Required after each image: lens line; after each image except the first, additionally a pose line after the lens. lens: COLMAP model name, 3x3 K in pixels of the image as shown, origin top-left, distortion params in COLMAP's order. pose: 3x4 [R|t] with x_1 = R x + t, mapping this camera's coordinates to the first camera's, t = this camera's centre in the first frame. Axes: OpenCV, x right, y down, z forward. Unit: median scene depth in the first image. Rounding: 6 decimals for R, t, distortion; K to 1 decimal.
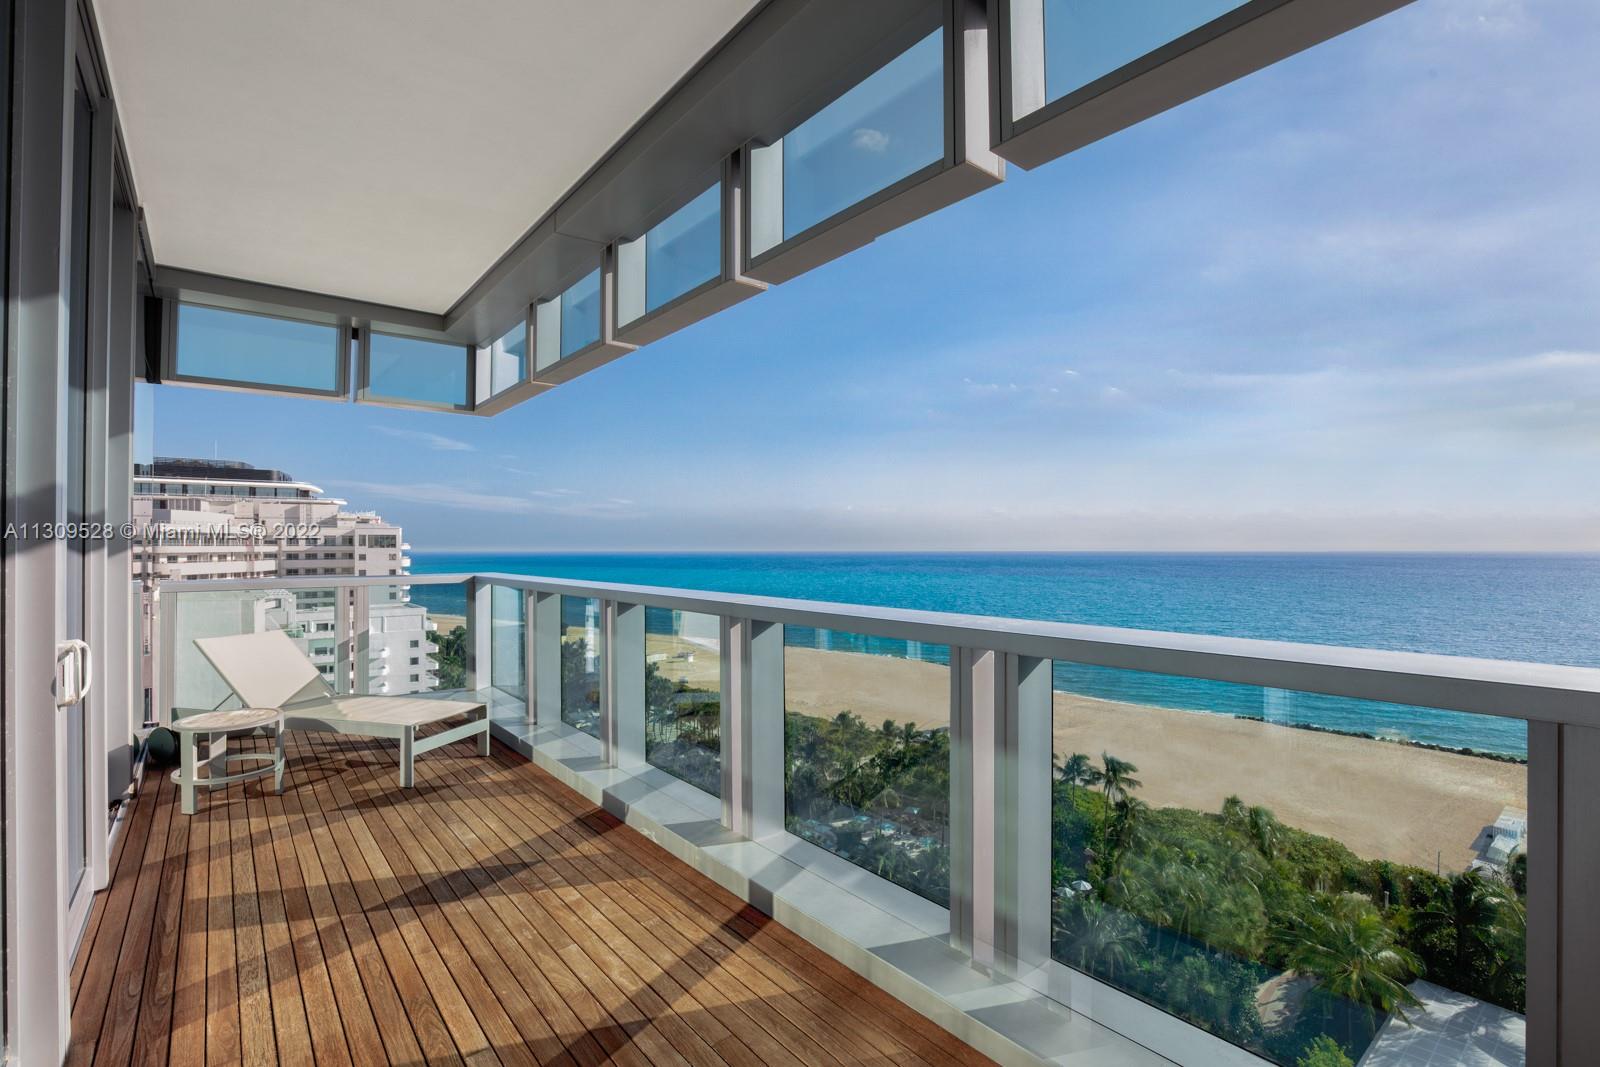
lens RADIAL K [[735.7, 0, 784.9], [0, 735.7, 539.6], [0, 0, 1]] dist [0.002063, 0.001040]
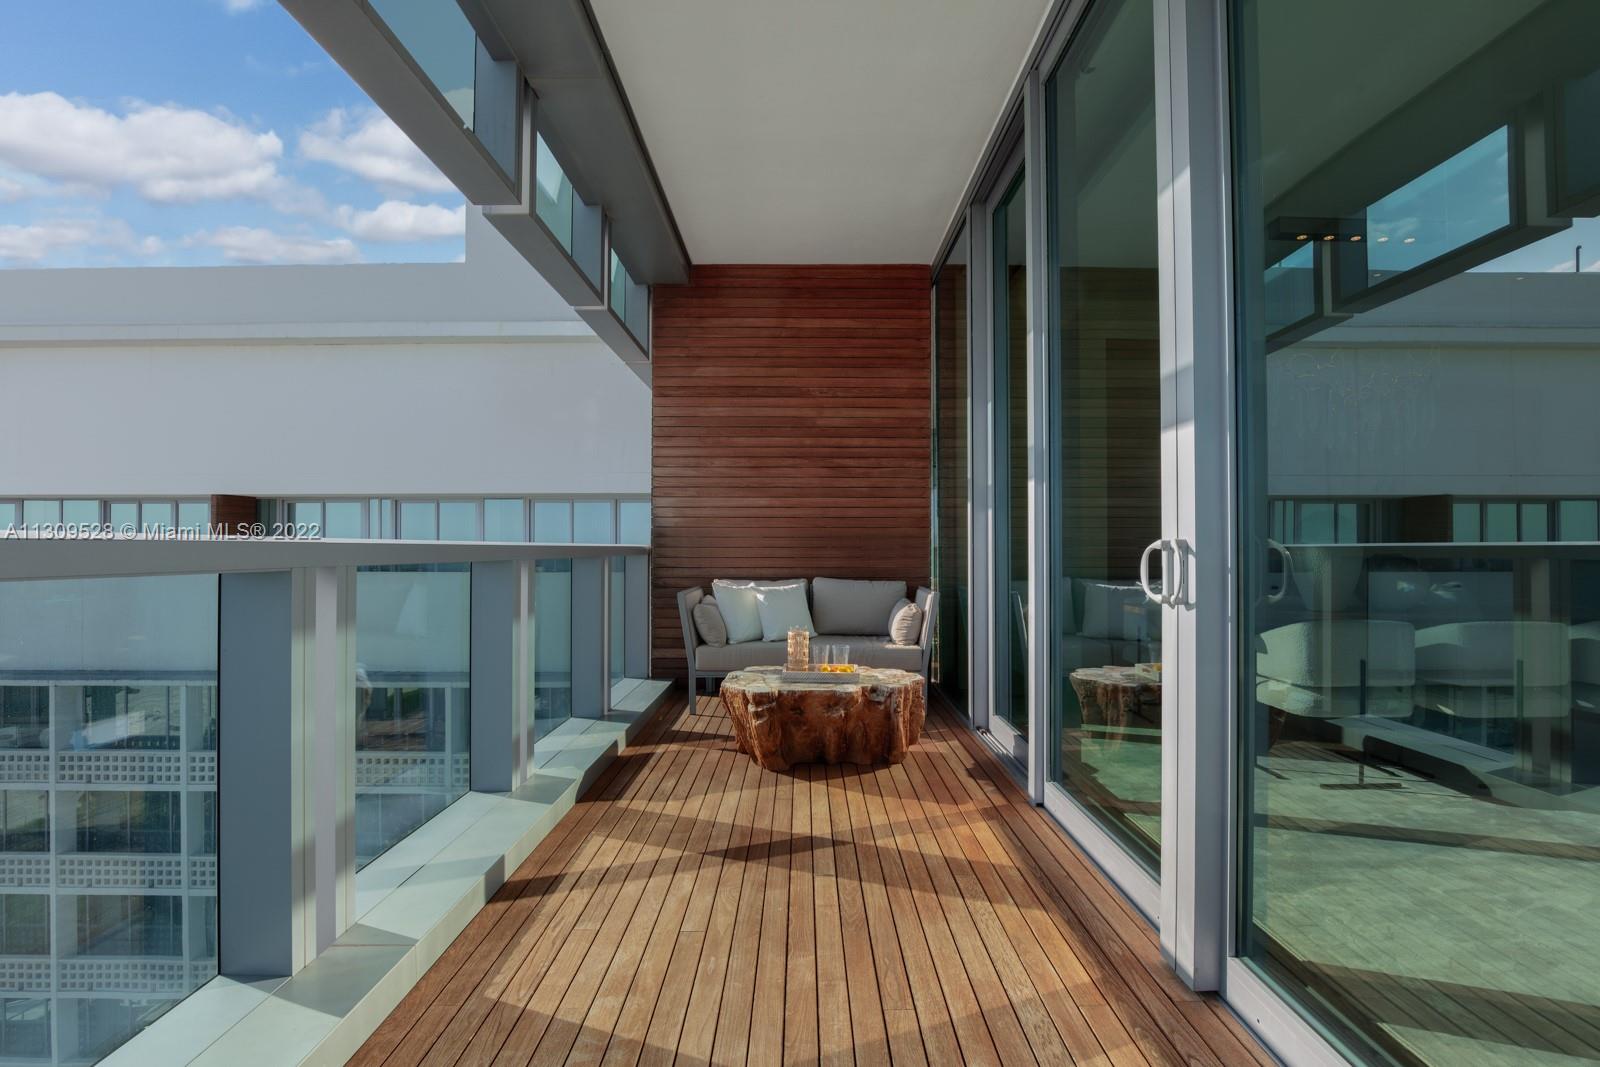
lens RADIAL K [[735.7, 0, 804.2], [0, 735.7, 540.5], [0, 0, 1]] dist [0.002063, 0.001040]
pose [[-0.787214, 0.009485, 0.616607, -0.976126], [0.000069, 0.999883, -0.015293, 0.130112], [-0.616680, -0.011996, -0.787123, 1.689072]]
